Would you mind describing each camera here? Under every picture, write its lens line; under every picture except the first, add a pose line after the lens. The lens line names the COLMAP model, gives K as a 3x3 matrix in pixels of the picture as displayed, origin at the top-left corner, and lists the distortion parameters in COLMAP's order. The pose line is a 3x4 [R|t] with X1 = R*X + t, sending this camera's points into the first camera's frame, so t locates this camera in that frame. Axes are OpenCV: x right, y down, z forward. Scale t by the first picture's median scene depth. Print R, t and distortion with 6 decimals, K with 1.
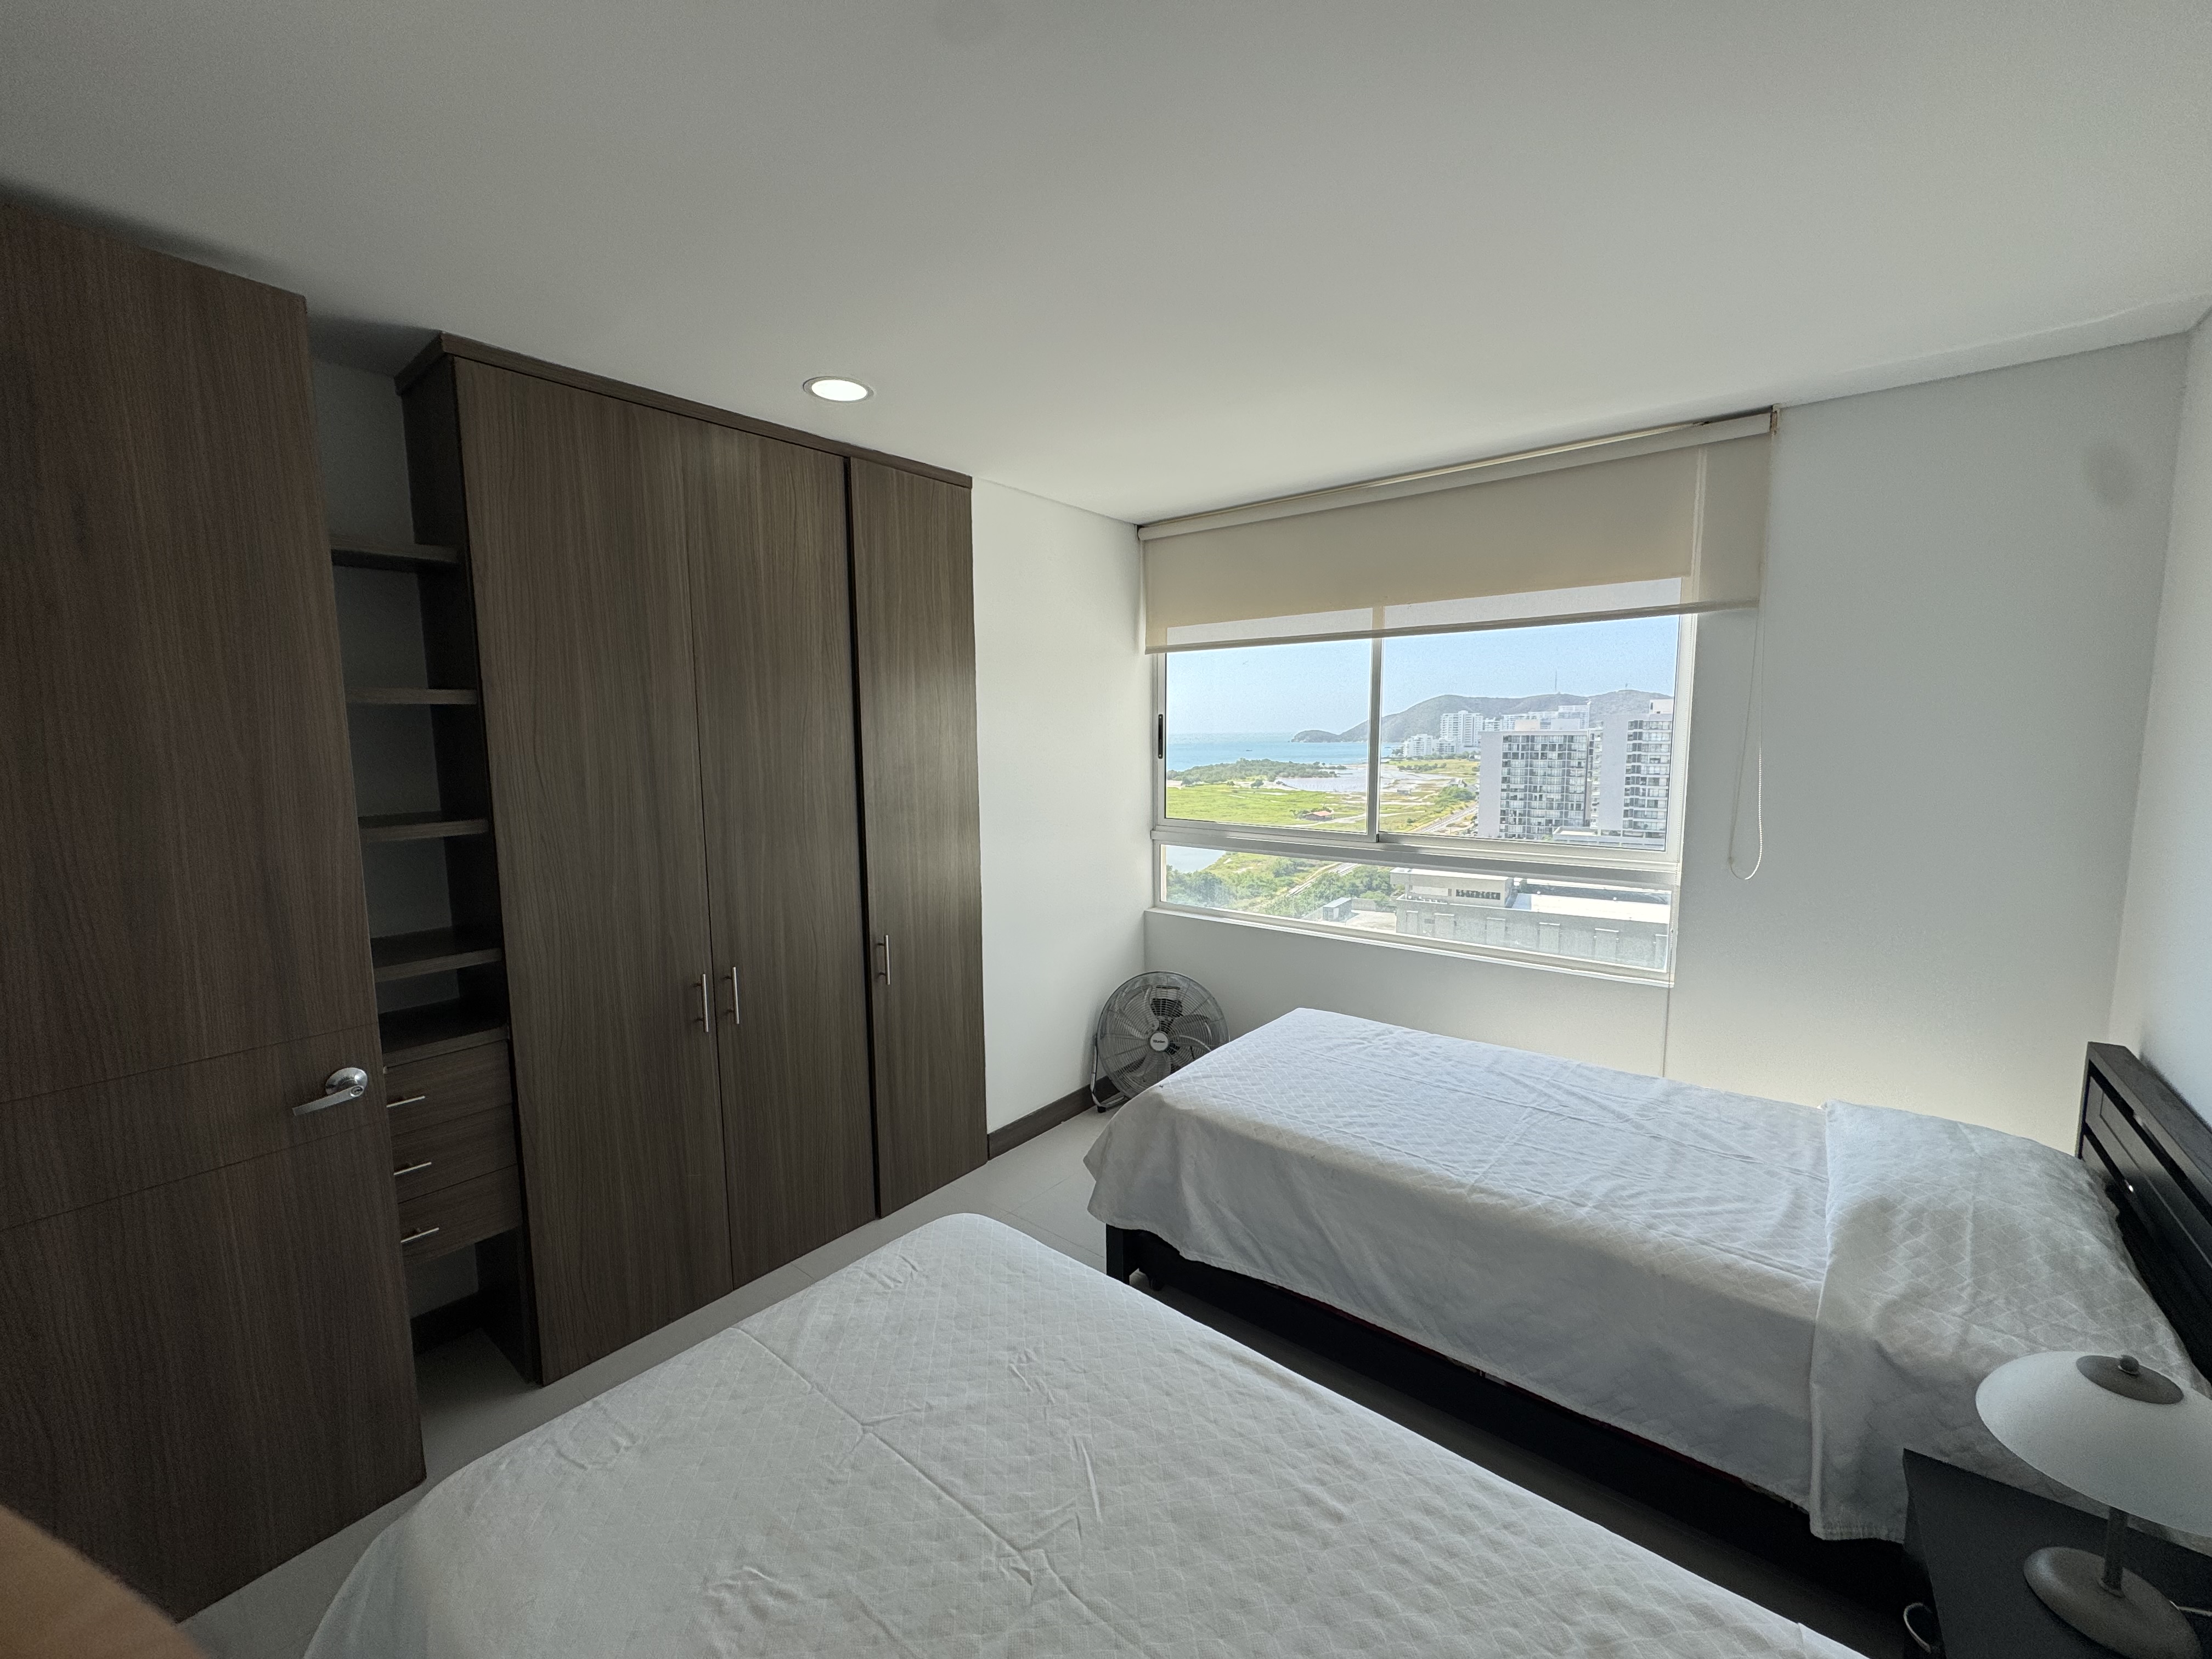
lens RADIAL K [[885.2, 0, 1104.7], [0, 885.2, 829.1], [0, 0, 1]] dist [-0.000198, -0.000285]
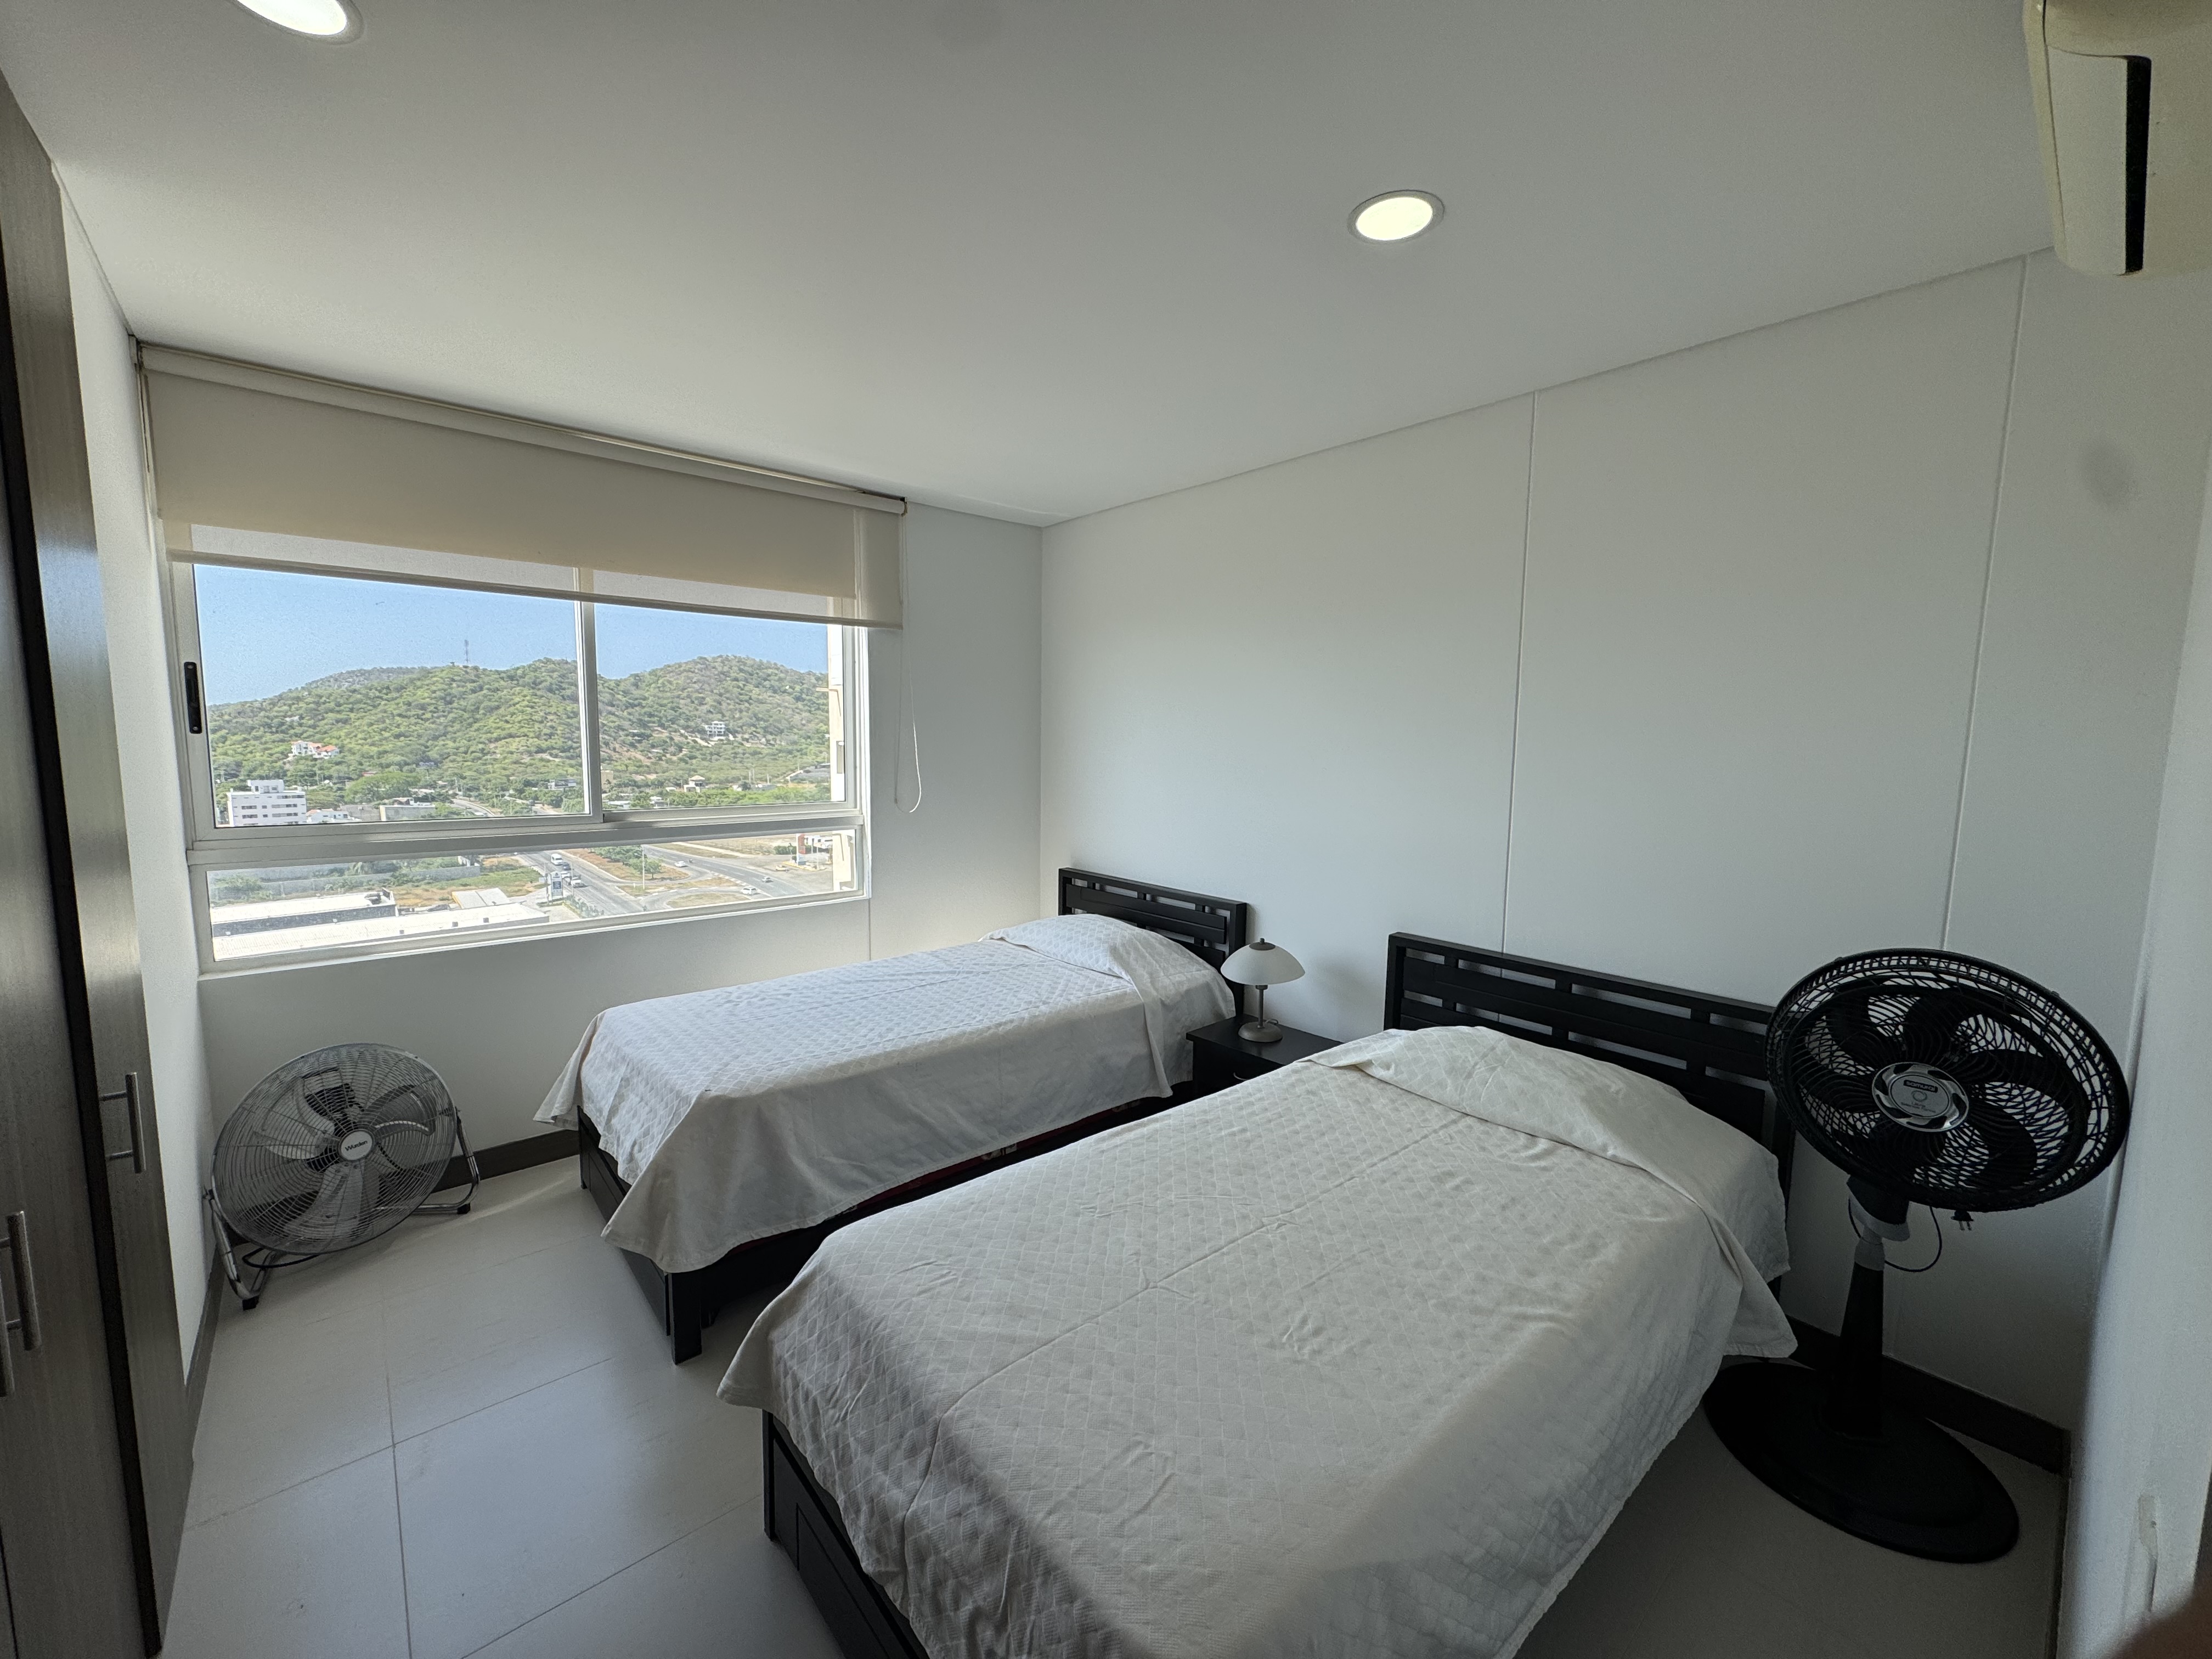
lens RADIAL K [[885.2, 0, 1104.7], [0, 885.2, 829.1], [0, 0, 1]] dist [-0.000198, -0.000285]
pose [[0.170976, -0.093900, 0.980791, -0.782285], [0.095708, 0.992324, 0.078320, -0.000452], [-0.980616, 0.080478, 0.178650, 0.472445]]
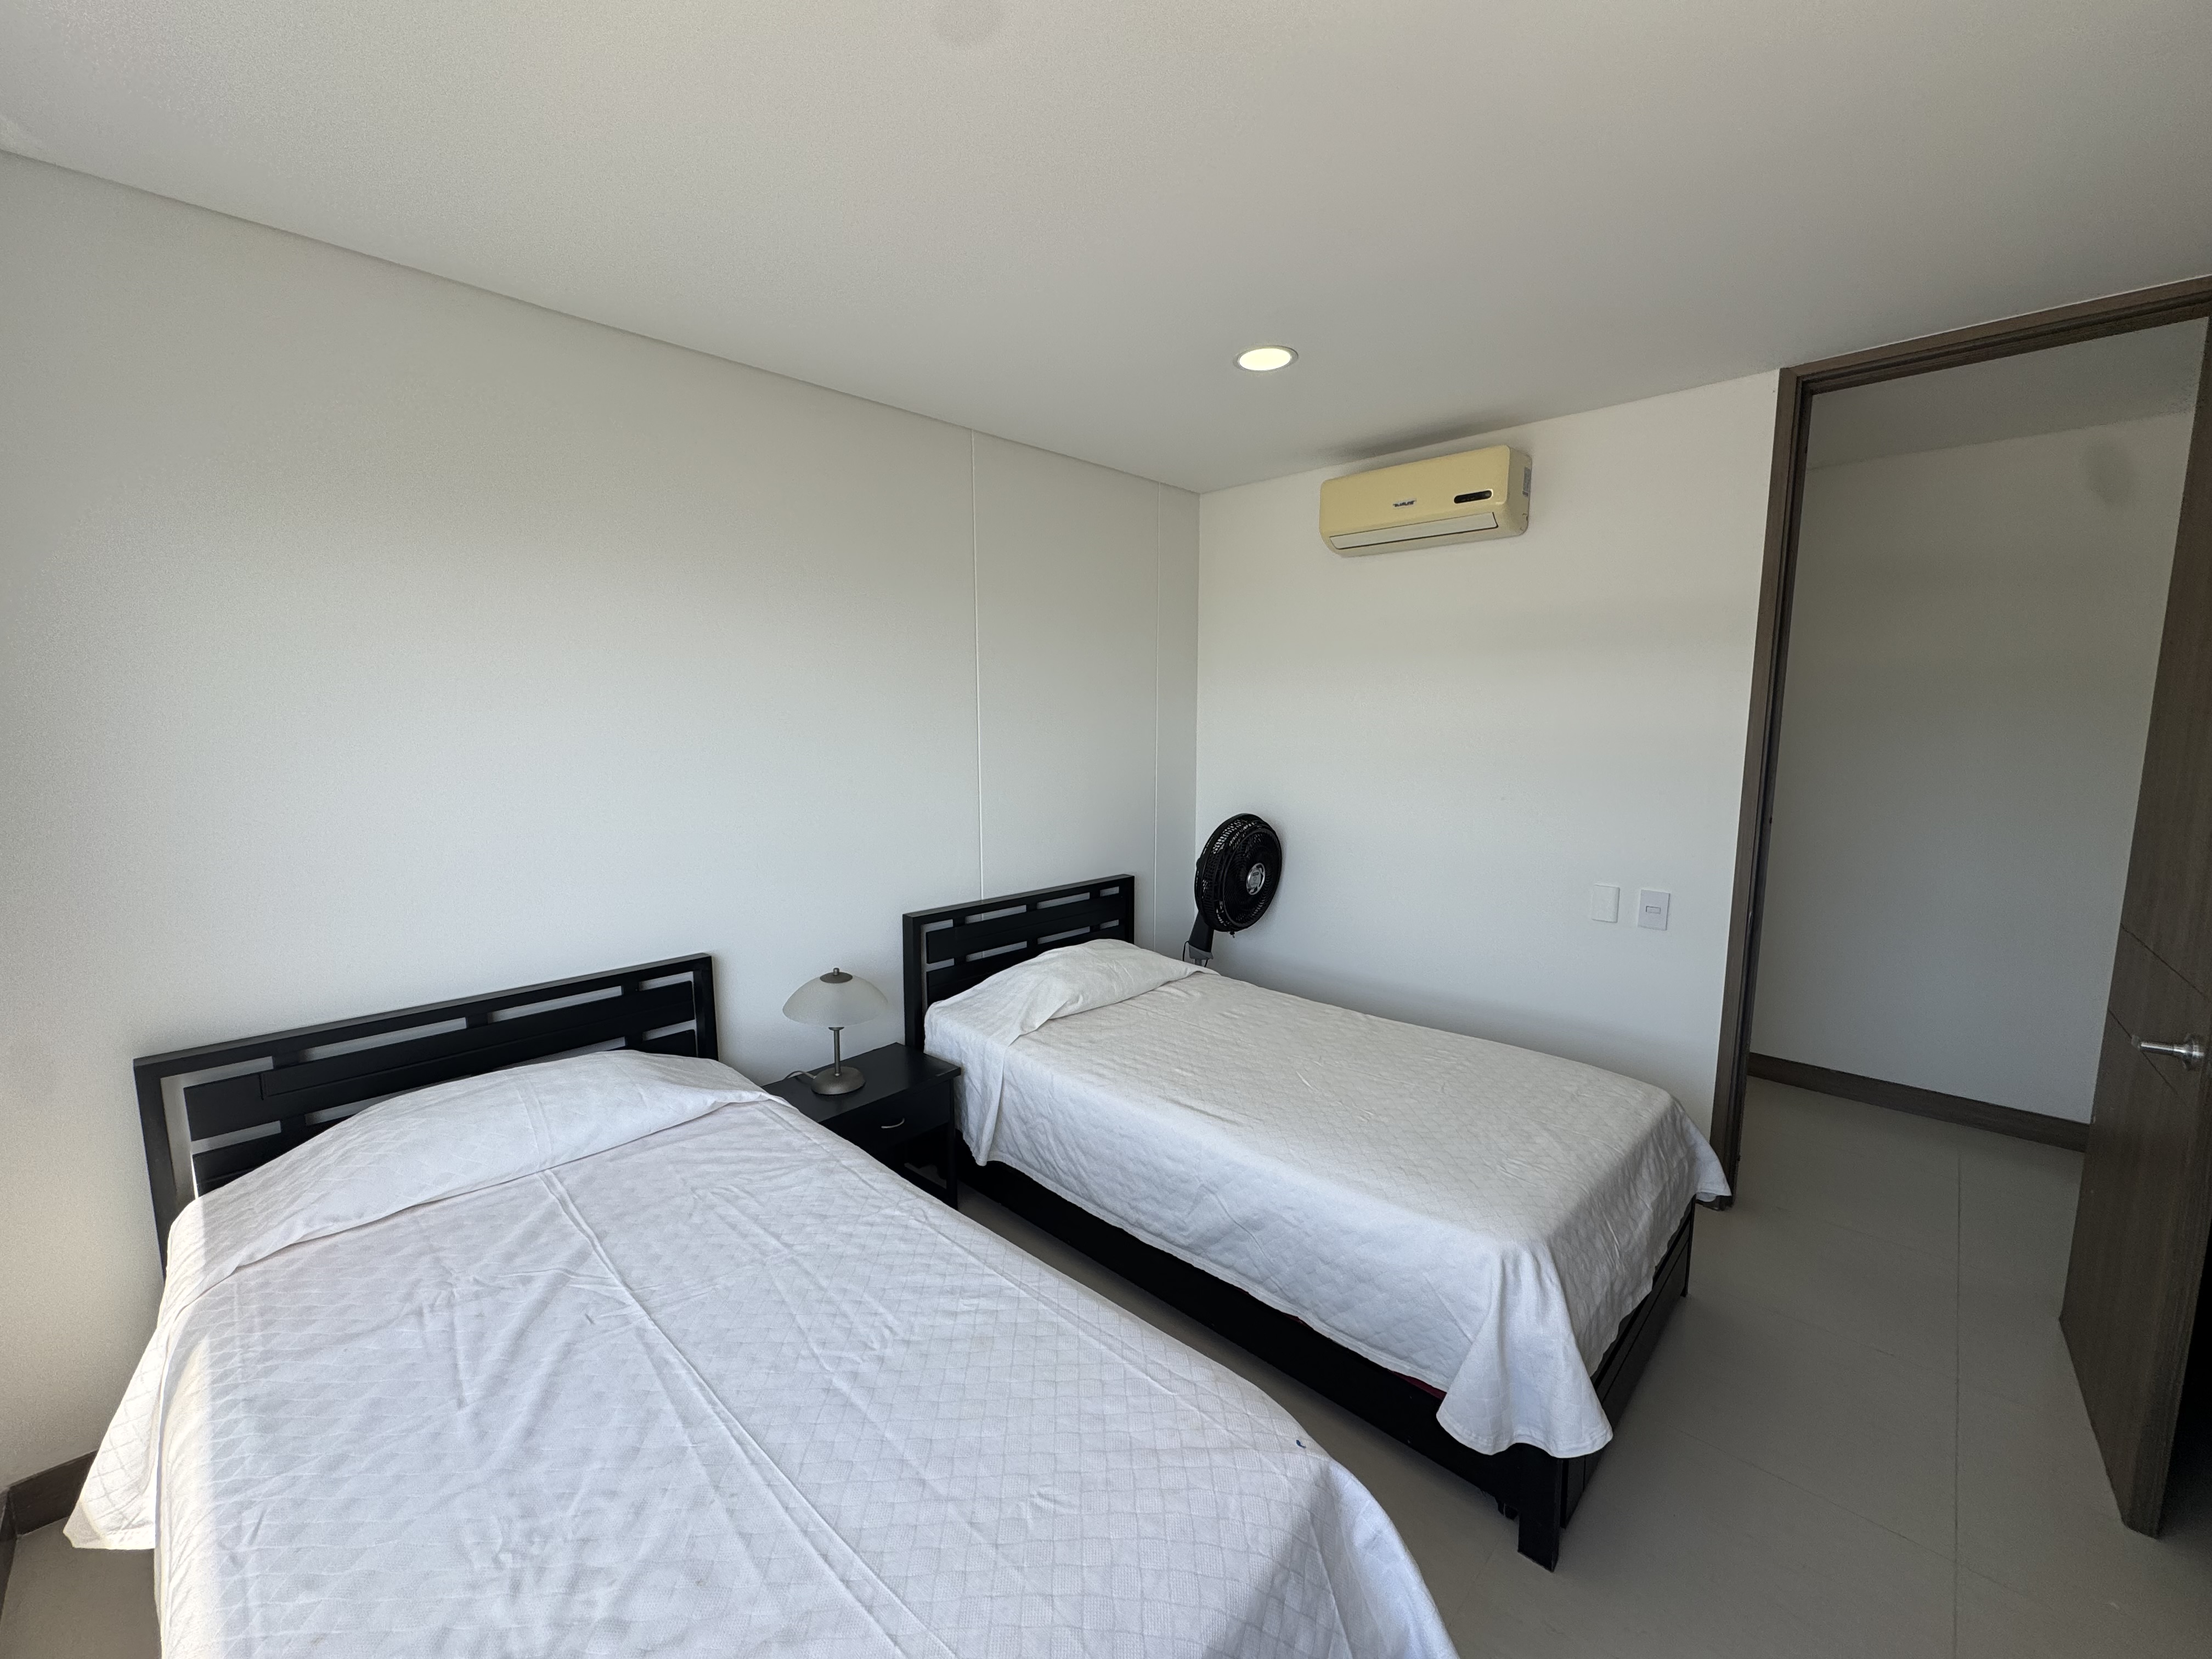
lens RADIAL K [[885.2, 0, 1104.7], [0, 885.2, 829.1], [0, 0, 1]] dist [-0.000198, -0.000285]
pose [[-0.996477, 0.001038, 0.083858, 0.139596], [0.020780, 0.971798, 0.234896, -0.132040], [-0.081249, 0.235811, -0.968397, 1.504740]]
